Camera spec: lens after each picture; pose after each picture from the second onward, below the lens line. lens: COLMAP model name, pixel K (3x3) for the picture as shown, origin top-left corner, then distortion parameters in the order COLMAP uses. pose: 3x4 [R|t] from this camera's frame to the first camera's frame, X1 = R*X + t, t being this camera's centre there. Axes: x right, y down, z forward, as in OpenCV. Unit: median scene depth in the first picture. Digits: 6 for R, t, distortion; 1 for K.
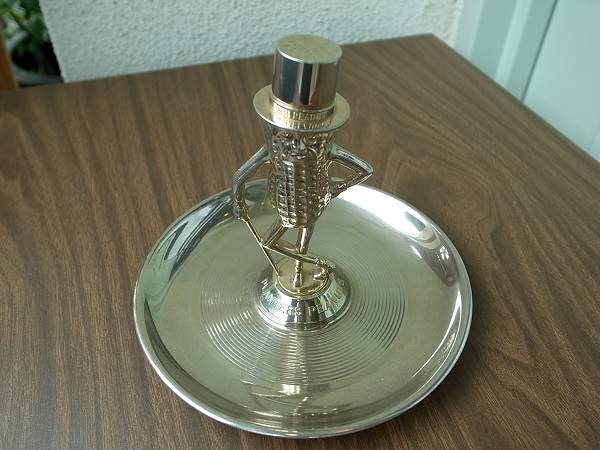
lens RADIAL K [[496.8, 0, 301.3], [0, 496.8, 218.5], [0, 0, 1]] dist [-0.062684, 0.056656]
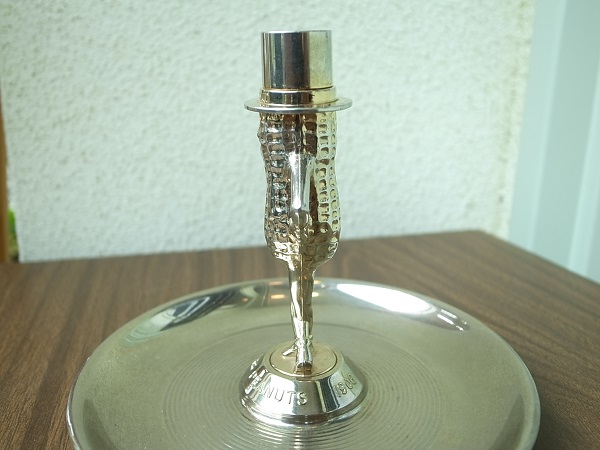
lens RADIAL K [[496.8, 0, 301.3], [0, 496.8, 218.5], [0, 0, 1]] dist [-0.062684, 0.056656]
pose [[0.997508, 0.020228, -0.067591, 0.029960], [-0.049123, 0.886785, -0.459565, -0.003655], [0.050643, 0.461740, 0.885569, 0.286601]]
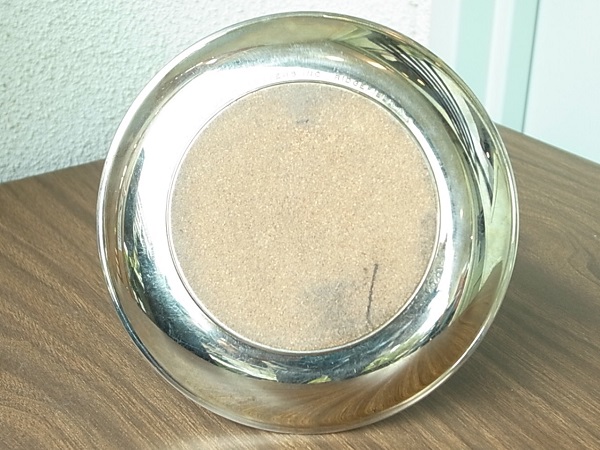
lens RADIAL K [[837.2, 0, 300.0], [0, 837.2, 225.0], [0, 0, 1]] dist [-0.040986, -0.051717]
pose [[0.959917, -0.136382, 0.244867, -0.281690], [0.194434, 0.953261, -0.231277, 0.124784], [-0.201881, 0.269617, 0.941568, -0.189045]]
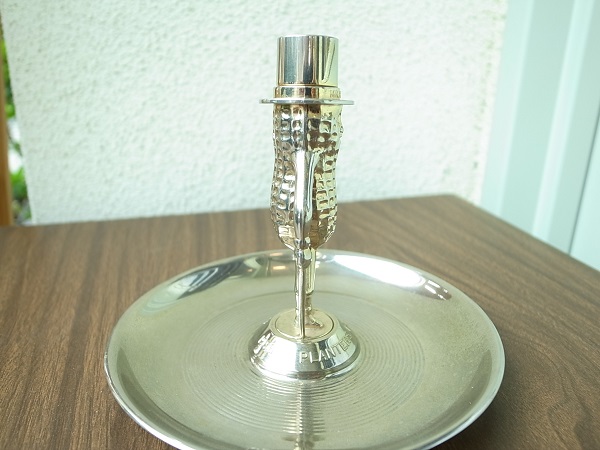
lens RADIAL K [[496.8, 0, 301.3], [0, 496.8, 218.5], [0, 0, 1]] dist [-0.062684, 0.056656]
pose [[0.998362, 0.025594, -0.051175, 0.044197], [-0.043284, 0.922771, -0.382909, 0.021604], [0.037422, 0.384497, 0.922367, 0.205175]]
